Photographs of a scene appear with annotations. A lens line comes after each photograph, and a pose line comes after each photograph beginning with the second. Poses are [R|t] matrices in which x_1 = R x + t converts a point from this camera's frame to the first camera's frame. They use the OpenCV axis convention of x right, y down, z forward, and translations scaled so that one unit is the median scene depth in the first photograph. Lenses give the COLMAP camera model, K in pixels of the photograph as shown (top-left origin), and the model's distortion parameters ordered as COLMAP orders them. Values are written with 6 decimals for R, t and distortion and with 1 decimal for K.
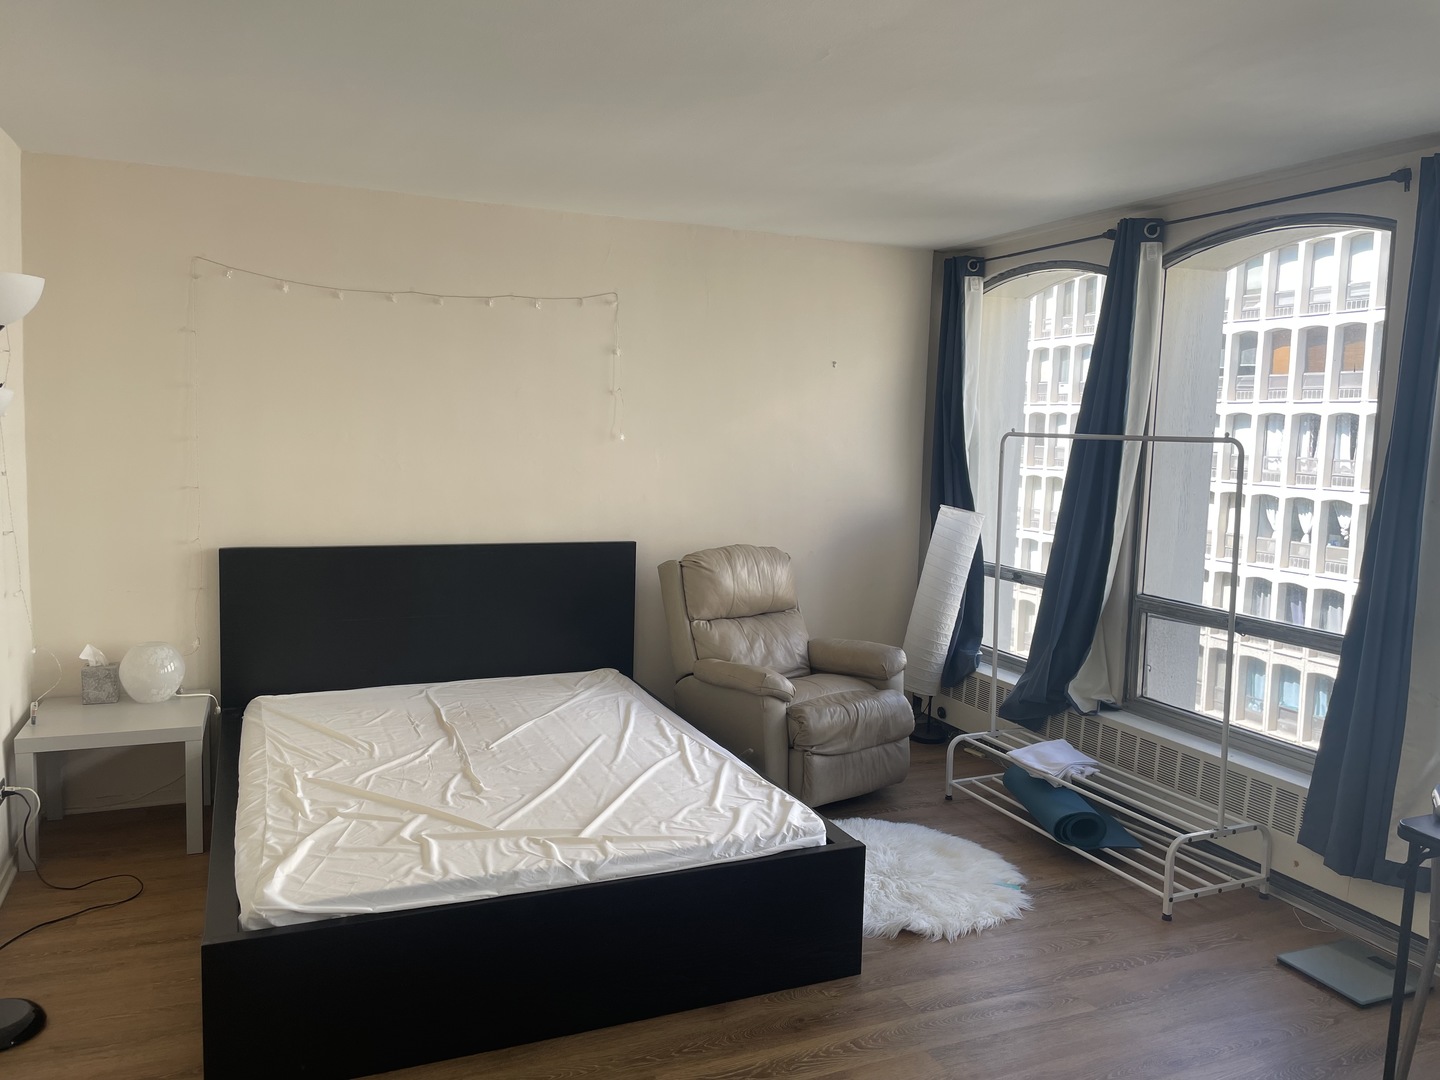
lens RADIAL K [[1073.3, 0, 722.8], [0, 1073.3, 514.0], [0, 0, 1]] dist [0.010322, 0.004479]
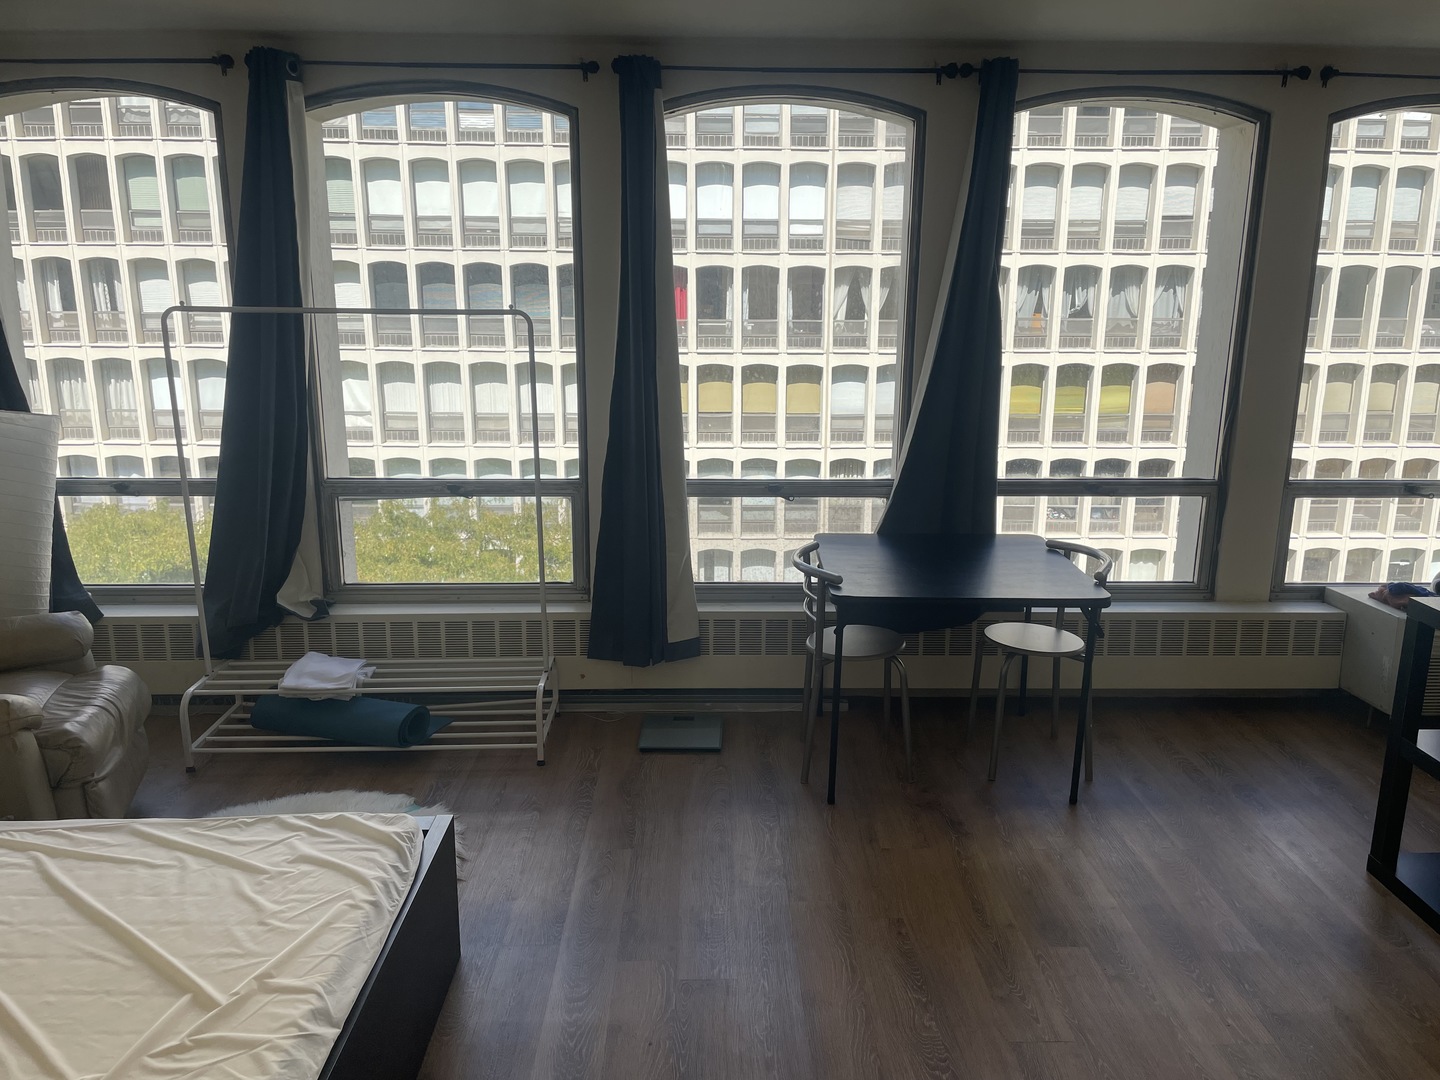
lens RADIAL K [[1099.1, 0, 720.0], [0, 1099.1, 540.0], [0, 0, 1]] dist [0.080576, -0.108031]
pose [[0.385571, -0.235541, 0.892108, -0.399050], [0.087457, 0.971844, 0.218794, -0.062119], [-0.918524, -0.006340, 0.395314, 0.344522]]
